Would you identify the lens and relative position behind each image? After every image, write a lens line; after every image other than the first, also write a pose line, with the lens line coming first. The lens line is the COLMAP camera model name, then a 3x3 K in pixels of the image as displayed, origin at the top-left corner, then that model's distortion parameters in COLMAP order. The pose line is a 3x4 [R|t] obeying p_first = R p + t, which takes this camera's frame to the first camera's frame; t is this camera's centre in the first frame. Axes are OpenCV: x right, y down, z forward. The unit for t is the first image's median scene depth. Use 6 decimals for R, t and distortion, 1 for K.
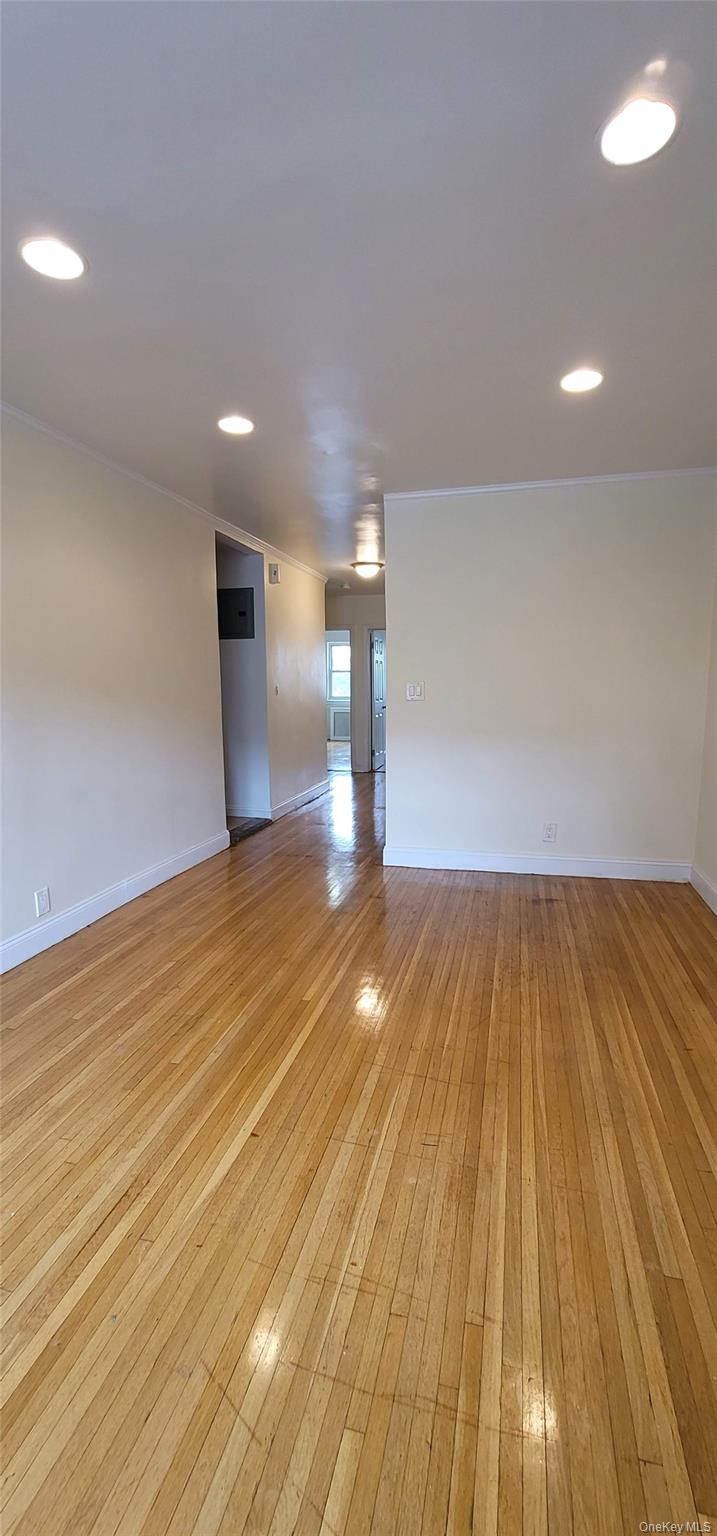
lens RADIAL K [[611.4, 0, 353.2], [0, 611.4, 770.5], [0, 0, 1]] dist [-0.001233, 0.000179]
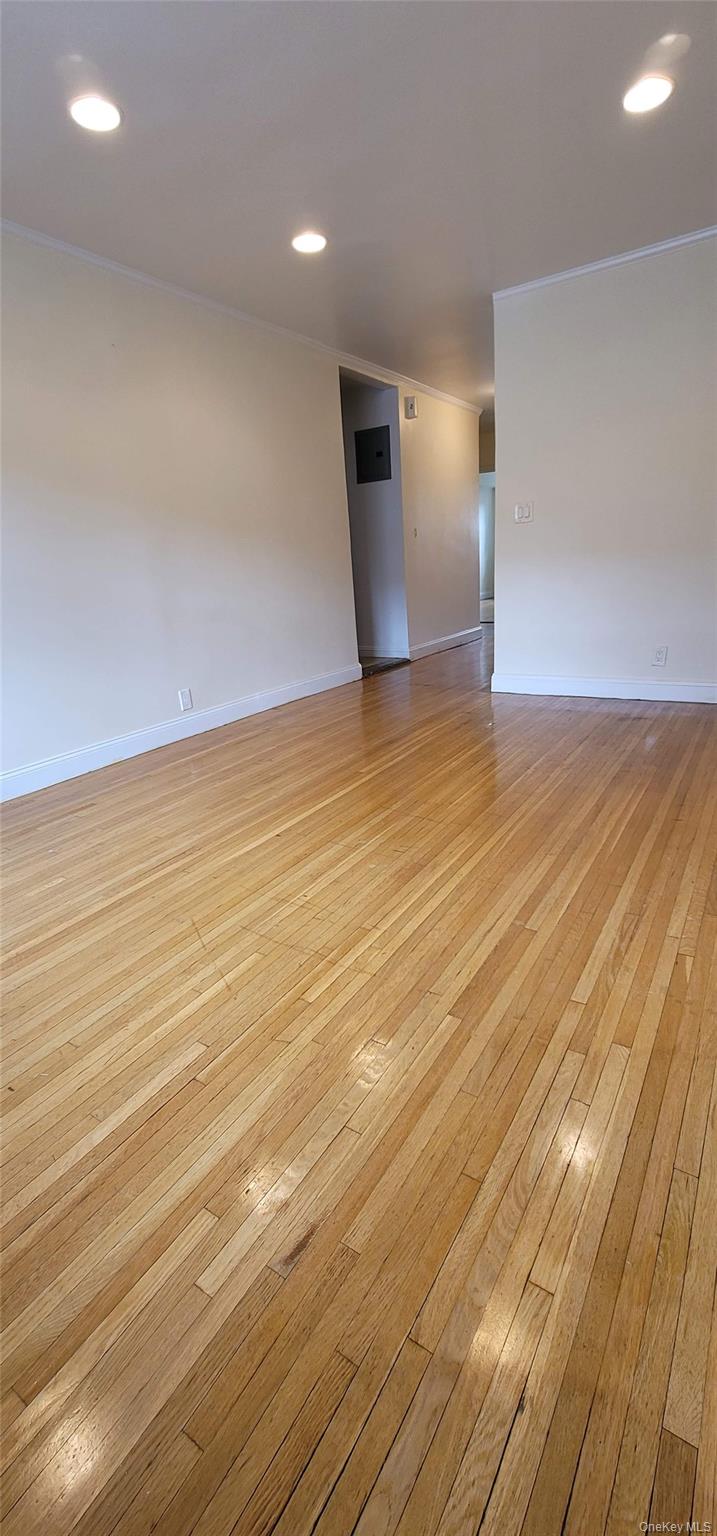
lens RADIAL K [[611.4, 0, 364.7], [0, 611.4, 762.3], [0, 0, 1]] dist [-0.001233, 0.000179]
pose [[0.948937, 0.046377, -0.312038, 0.350611], [0.013419, 0.982306, 0.186804, 0.149213], [0.315180, -0.181452, 0.931524, -0.140137]]
